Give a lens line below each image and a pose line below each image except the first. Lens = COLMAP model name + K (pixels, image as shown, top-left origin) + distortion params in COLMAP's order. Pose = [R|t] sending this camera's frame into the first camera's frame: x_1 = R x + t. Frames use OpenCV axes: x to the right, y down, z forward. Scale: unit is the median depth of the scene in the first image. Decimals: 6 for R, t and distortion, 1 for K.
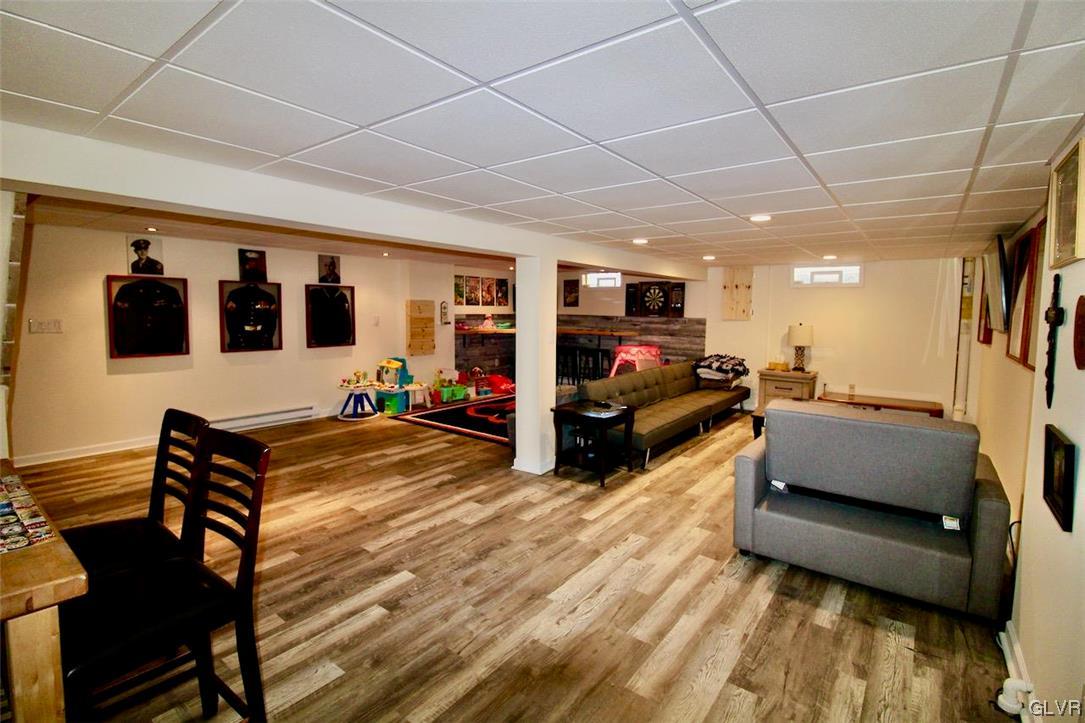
lens RADIAL K [[503.7, 0, 552.7], [0, 503.7, 346.4], [0, 0, 1]] dist [0.003006, -0.013050]
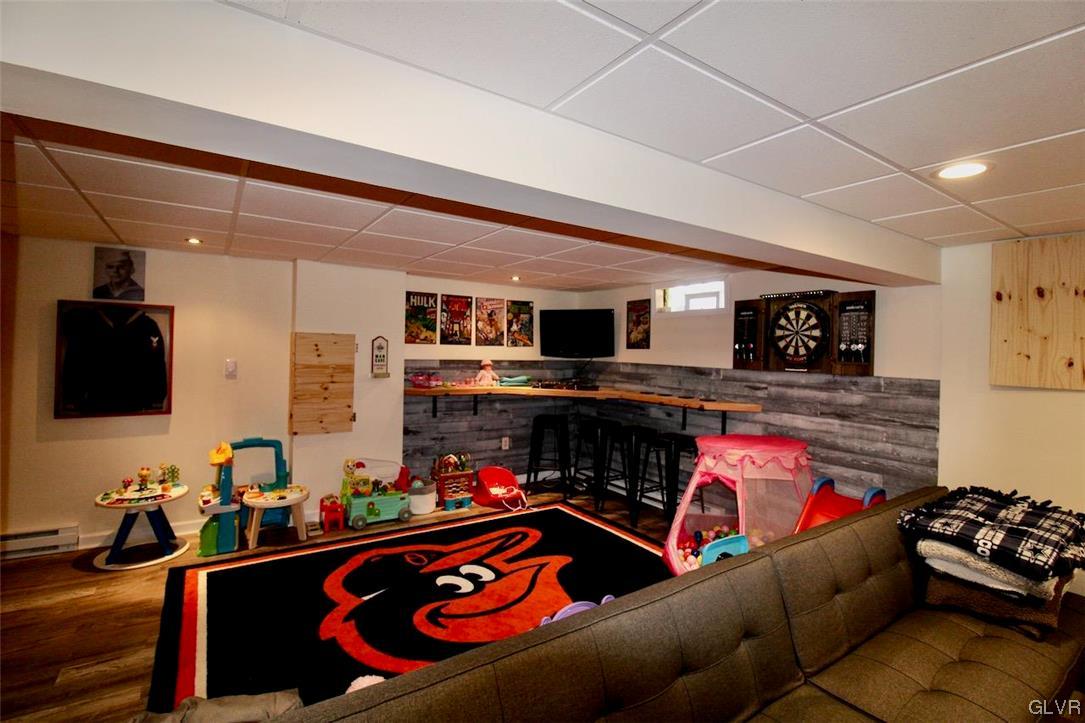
lens RADIAL K [[503.7, 0, 552.7], [0, 503.7, 346.4], [0, 0, 1]] dist [0.003006, -0.013050]
pose [[0.945888, 0.007214, -0.324413, 0.142425], [-0.035889, 0.995945, -0.082493, -0.037489], [0.322502, 0.089672, 0.942312, 0.515057]]
